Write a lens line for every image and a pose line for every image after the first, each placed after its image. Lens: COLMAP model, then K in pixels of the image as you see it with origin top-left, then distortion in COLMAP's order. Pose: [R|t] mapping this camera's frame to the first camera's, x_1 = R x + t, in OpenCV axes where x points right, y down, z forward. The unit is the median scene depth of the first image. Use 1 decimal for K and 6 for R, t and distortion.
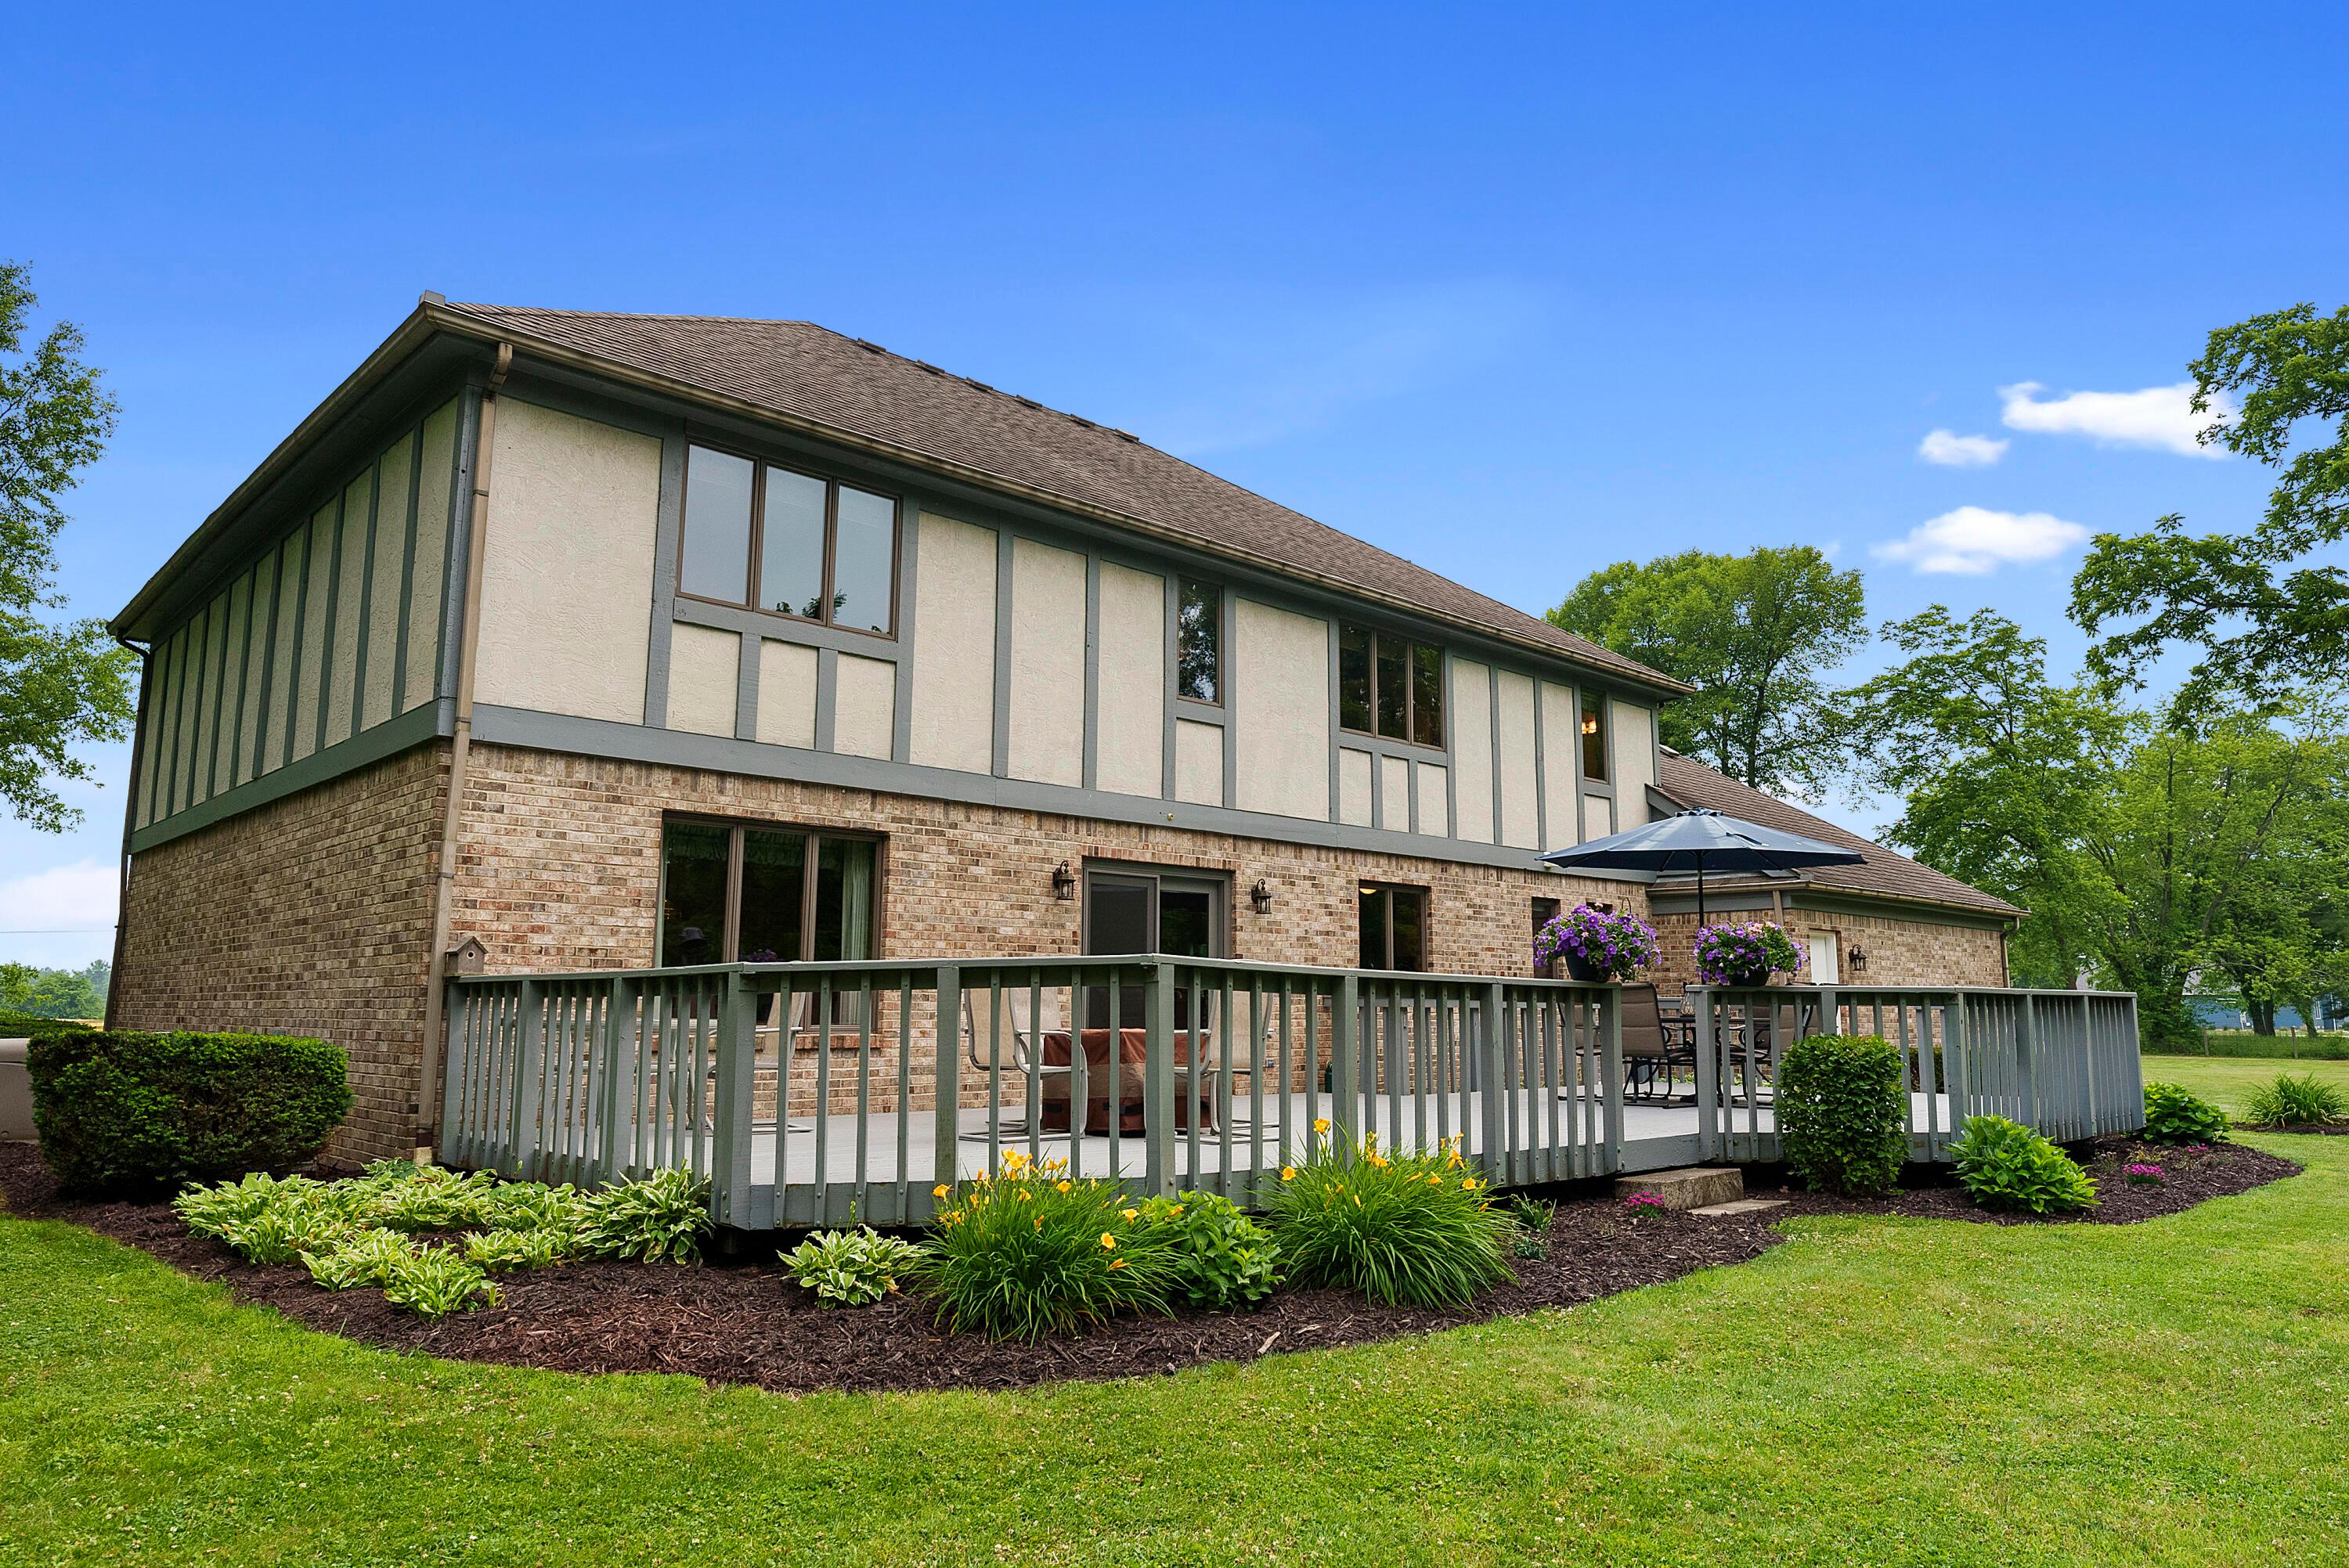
lens RADIAL K [[1492.1, 0, 1174.5], [0, 1492.1, 784.0], [0, 0, 1]] dist [0.000544, 0.000054]
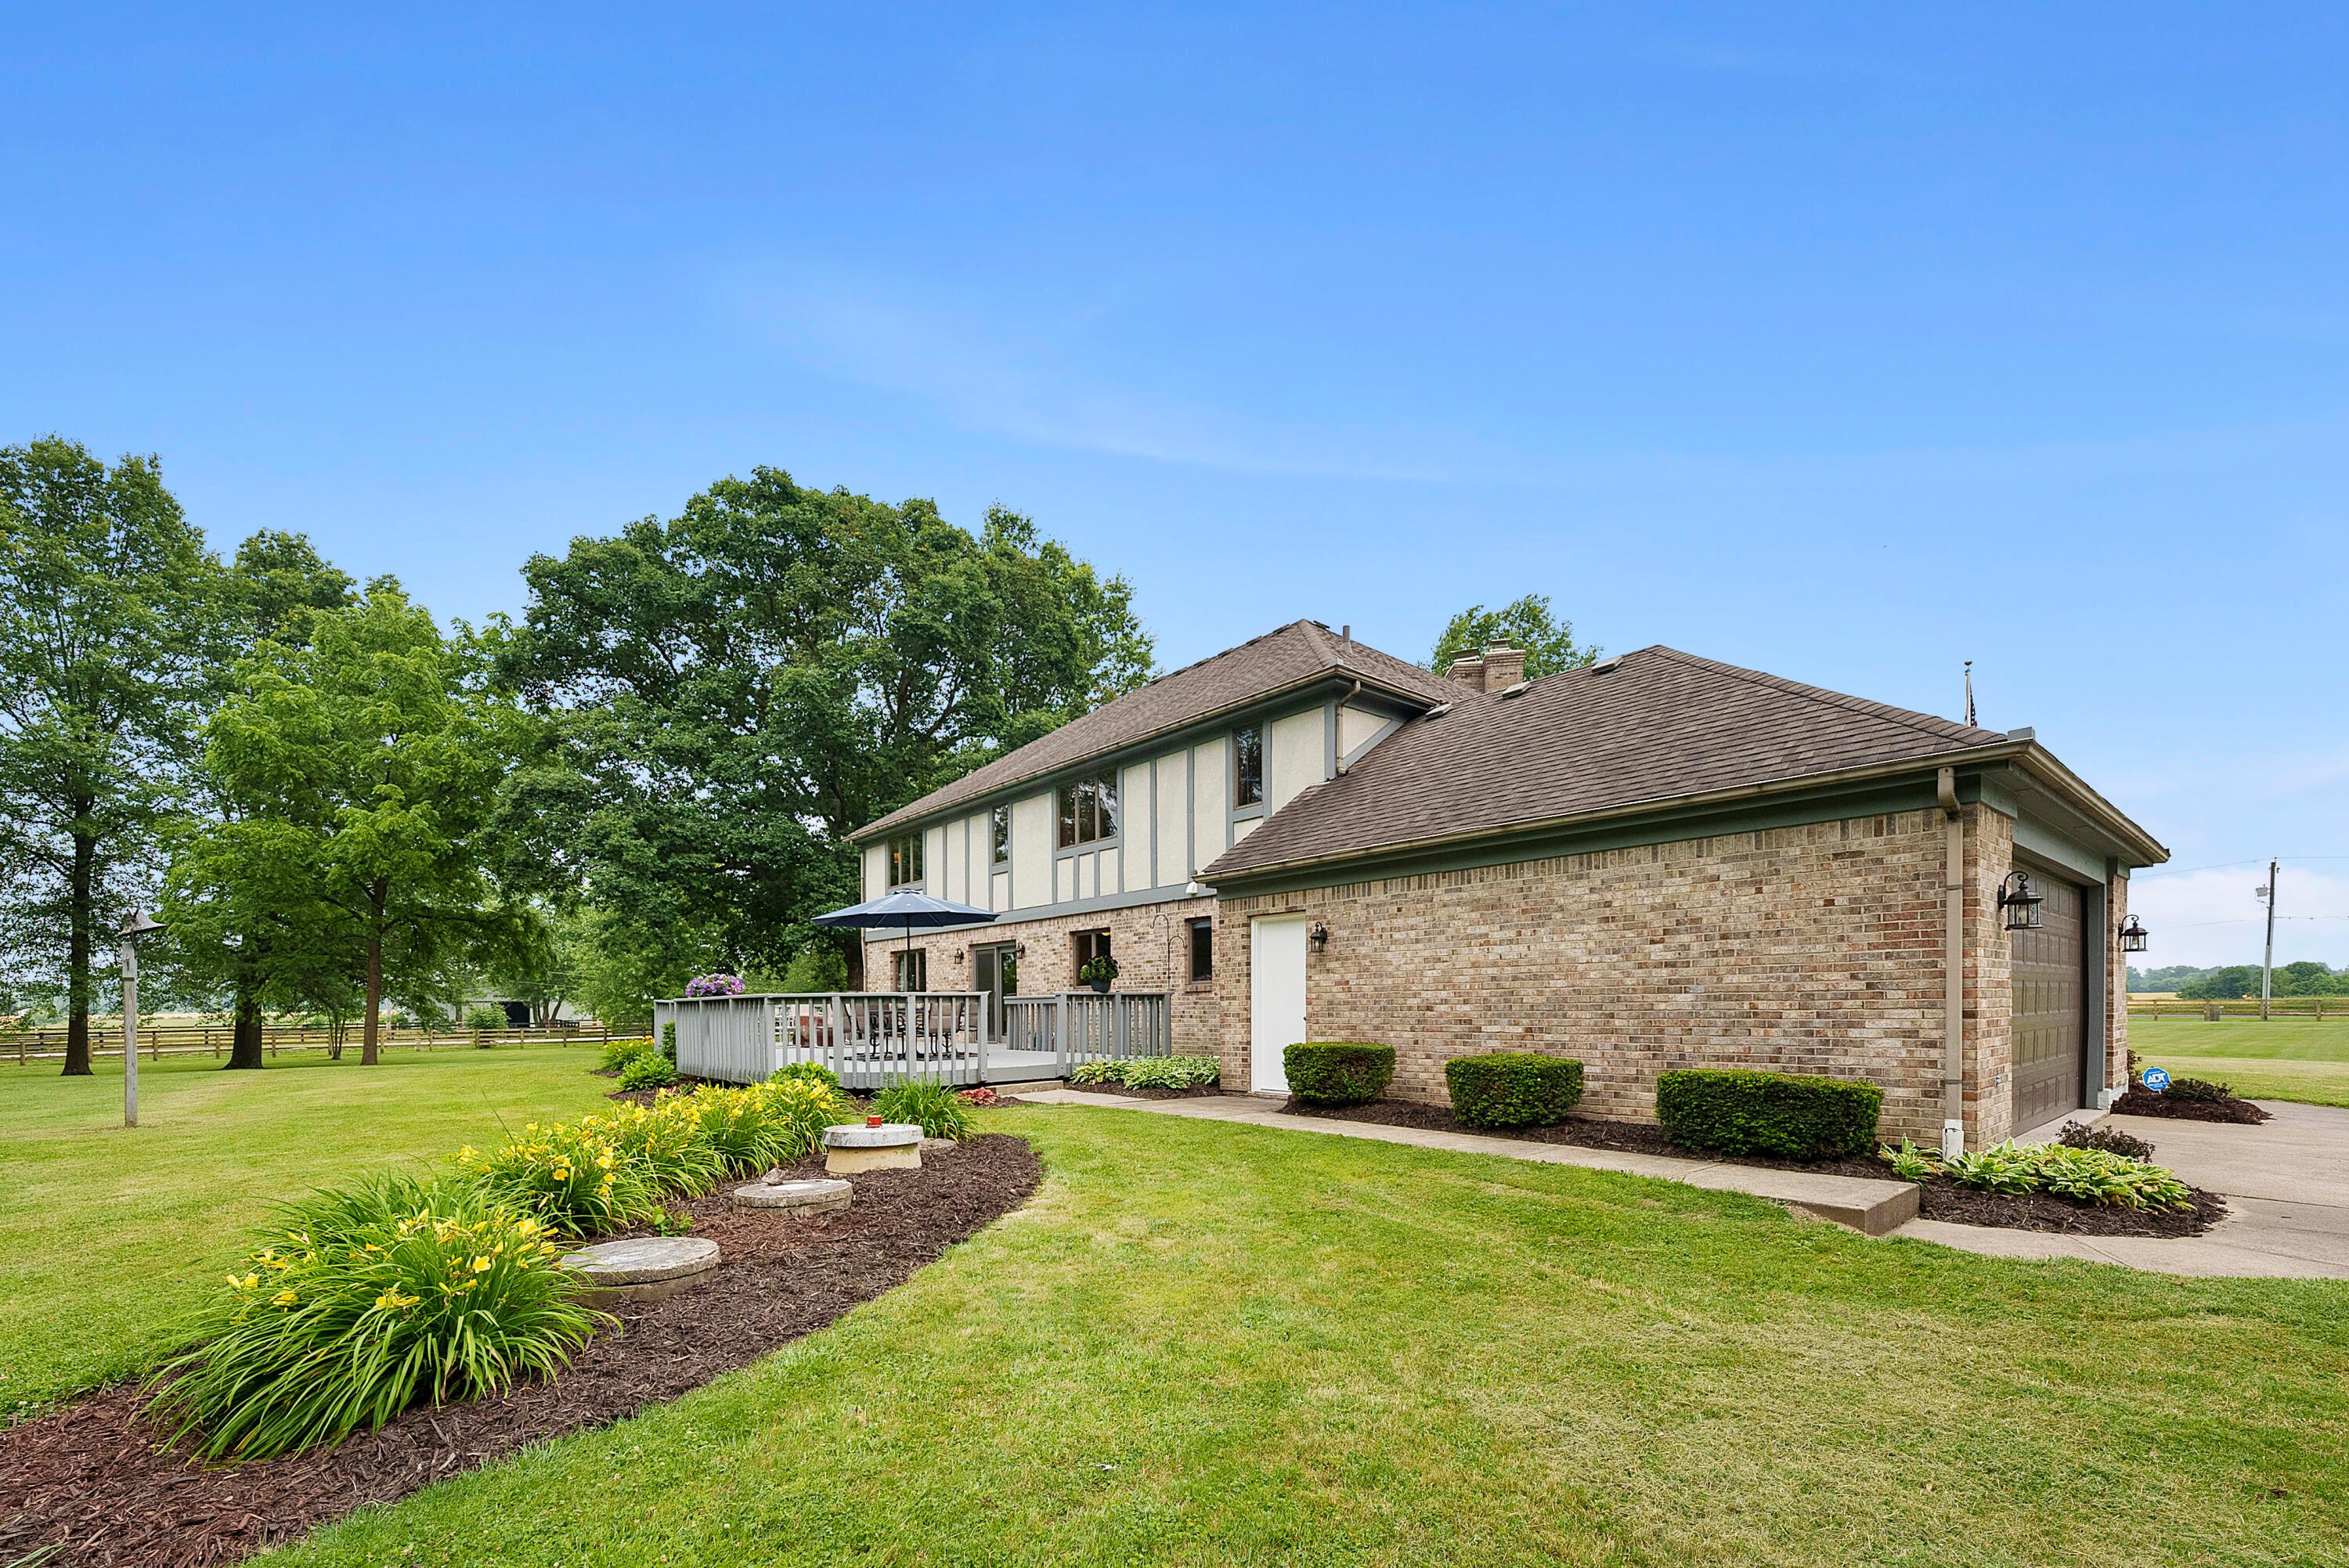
lens RADIAL K [[924.8, 0, 1175.5], [0, 924.8, 772.0], [0, 0, 1]] dist [-0.000291, -0.000253]
pose [[-0.077843, -0.242671, -0.966980, 1.168167], [0.157602, 0.954732, -0.252285, 0.172484], [0.984430, -0.172036, -0.036074, 1.151090]]
